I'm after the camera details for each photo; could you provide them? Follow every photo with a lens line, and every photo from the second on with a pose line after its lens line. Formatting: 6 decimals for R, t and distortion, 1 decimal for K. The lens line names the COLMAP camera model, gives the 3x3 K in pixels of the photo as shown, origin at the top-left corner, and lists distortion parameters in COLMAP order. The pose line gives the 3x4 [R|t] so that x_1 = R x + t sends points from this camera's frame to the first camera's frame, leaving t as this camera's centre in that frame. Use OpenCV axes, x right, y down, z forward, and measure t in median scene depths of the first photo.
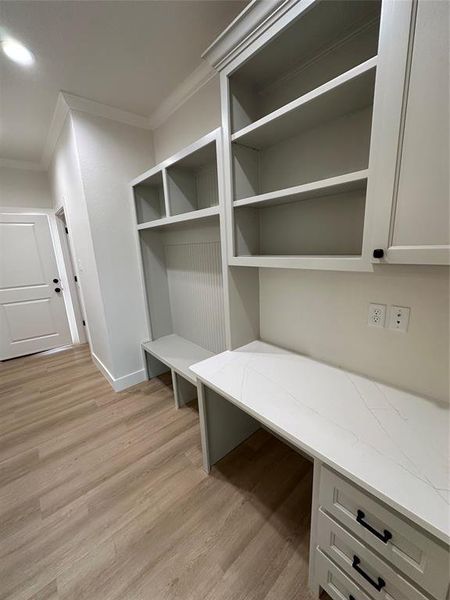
lens RADIAL K [[237.7, 0, 225.8], [0, 237.7, 300.3], [0, 0, 1]] dist [-0.010264, 0.002346]
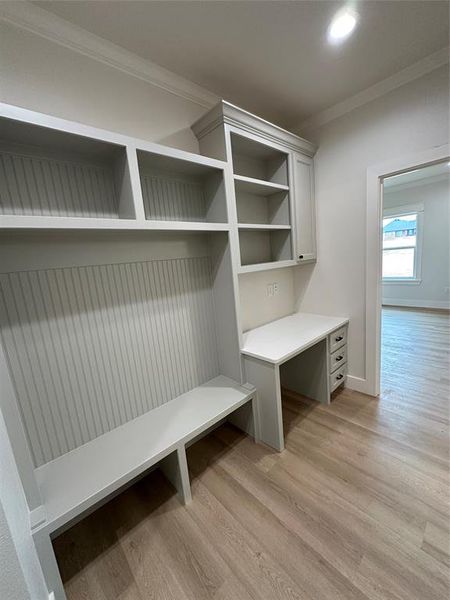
lens RADIAL K [[237.7, 0, 225.9], [0, 237.7, 300.1], [0, 0, 1]] dist [-0.010264, 0.002346]
pose [[-0.007896, -0.120224, 0.992715, -1.281223], [0.315207, 0.941837, 0.116569, -0.194789], [-0.948990, 0.313831, 0.030459, 1.140682]]
